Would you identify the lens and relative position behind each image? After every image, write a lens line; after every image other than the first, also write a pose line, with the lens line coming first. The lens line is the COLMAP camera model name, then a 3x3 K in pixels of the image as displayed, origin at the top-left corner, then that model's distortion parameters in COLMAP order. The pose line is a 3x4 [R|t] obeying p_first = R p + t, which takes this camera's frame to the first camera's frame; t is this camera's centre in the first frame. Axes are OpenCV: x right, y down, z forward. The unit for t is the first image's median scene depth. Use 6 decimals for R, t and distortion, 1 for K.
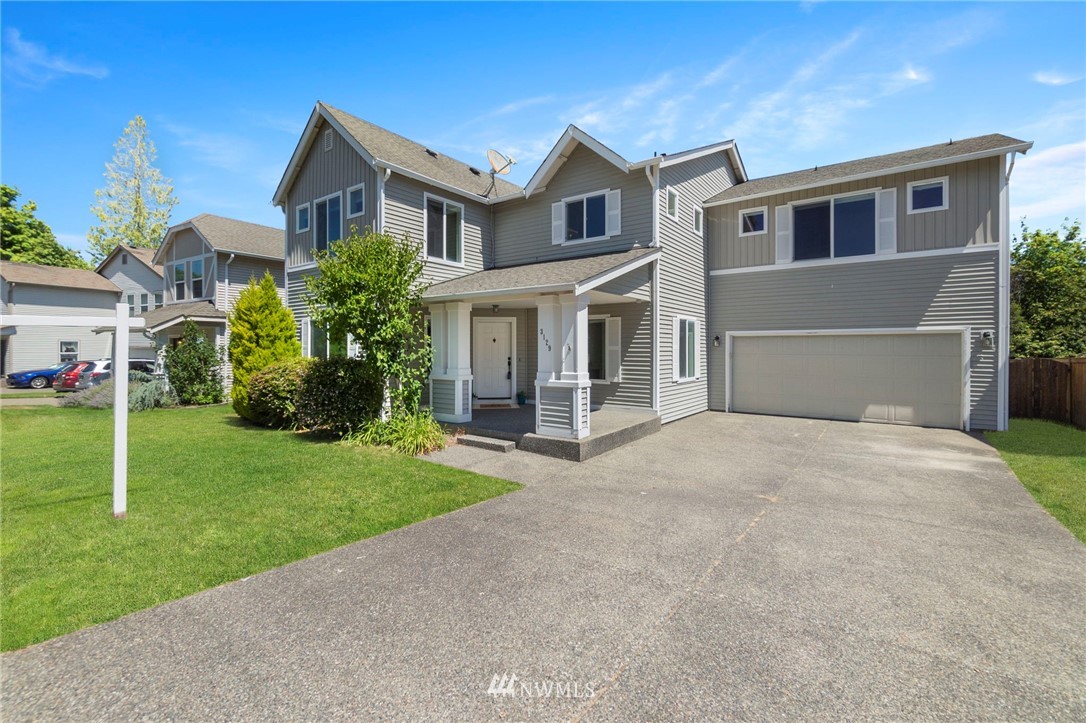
lens RADIAL K [[470.0, 0, 543.4], [0, 470.0, 357.8], [0, 0, 1]] dist [0.002496, 0.000291]
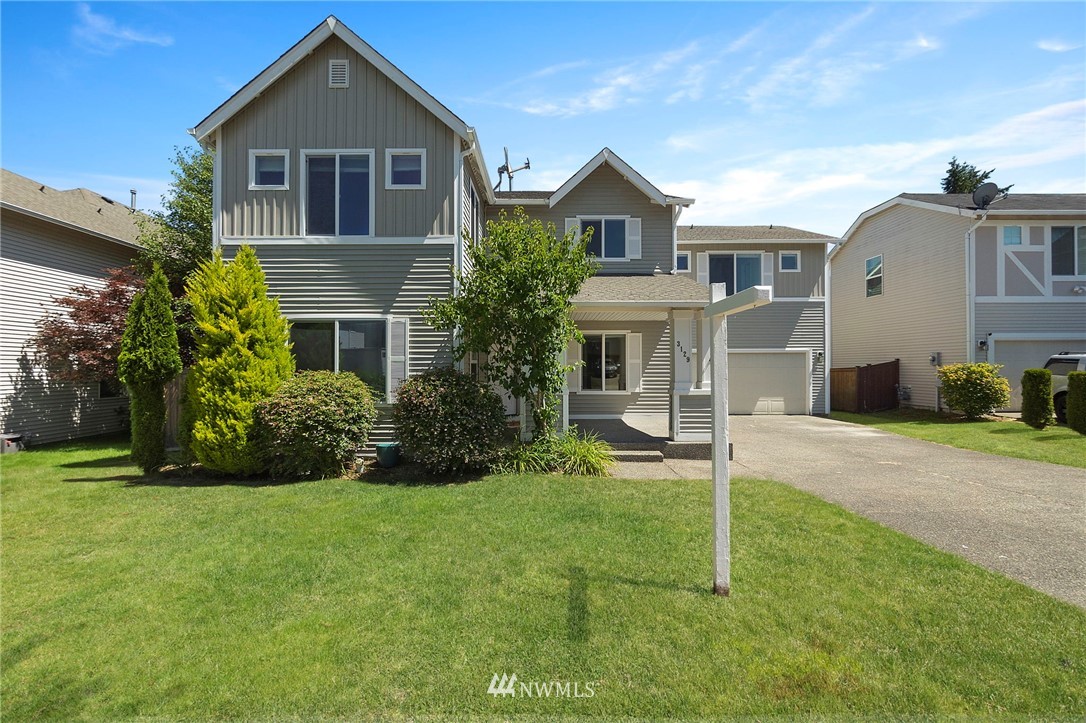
lens RADIAL K [[470.0, 0, 537.8], [0, 470.0, 366.8], [0, 0, 1]] dist [0.002496, 0.000291]
pose [[0.802463, -0.001547, 0.596700, -0.689623], [0.013043, 0.999803, -0.014948, 0.005807], [-0.596560, 0.019778, 0.802325, 0.259372]]
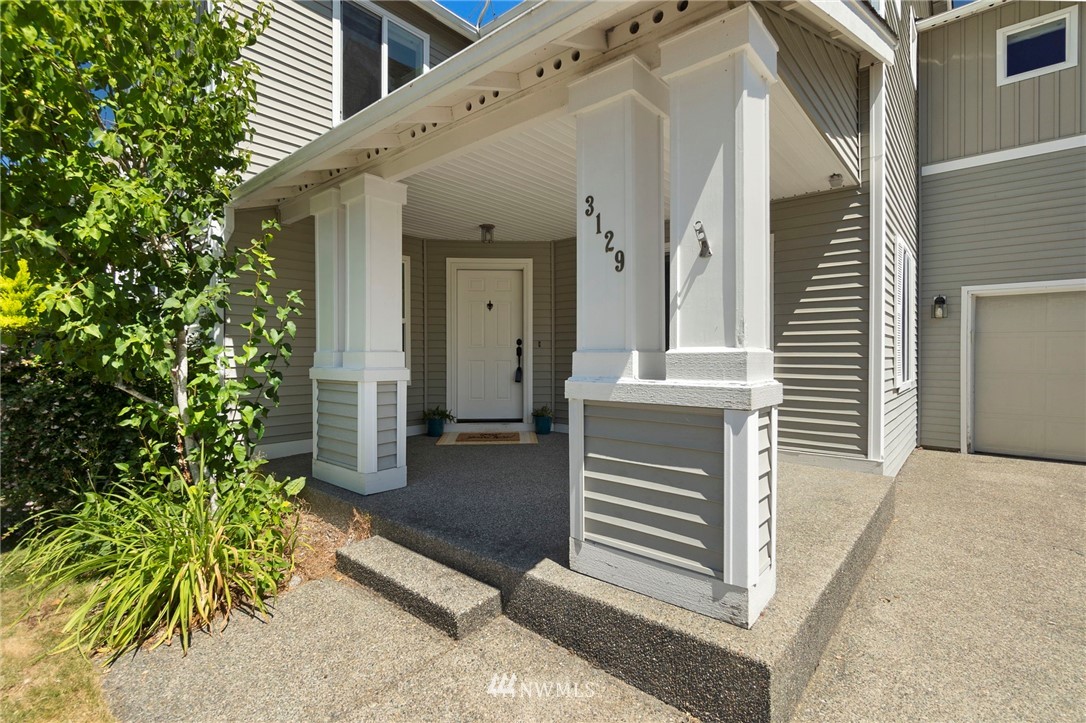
lens RADIAL K [[502.8, 0, 551.6], [0, 502.8, 355.5], [0, 0, 1]] dist [-0.005094, -0.000351]
pose [[0.998267, 0.000584, -0.058852, -0.006767], [-0.001648, 0.999836, -0.018040, 0.030123], [0.058832, 0.018105, 0.998104, 0.538826]]
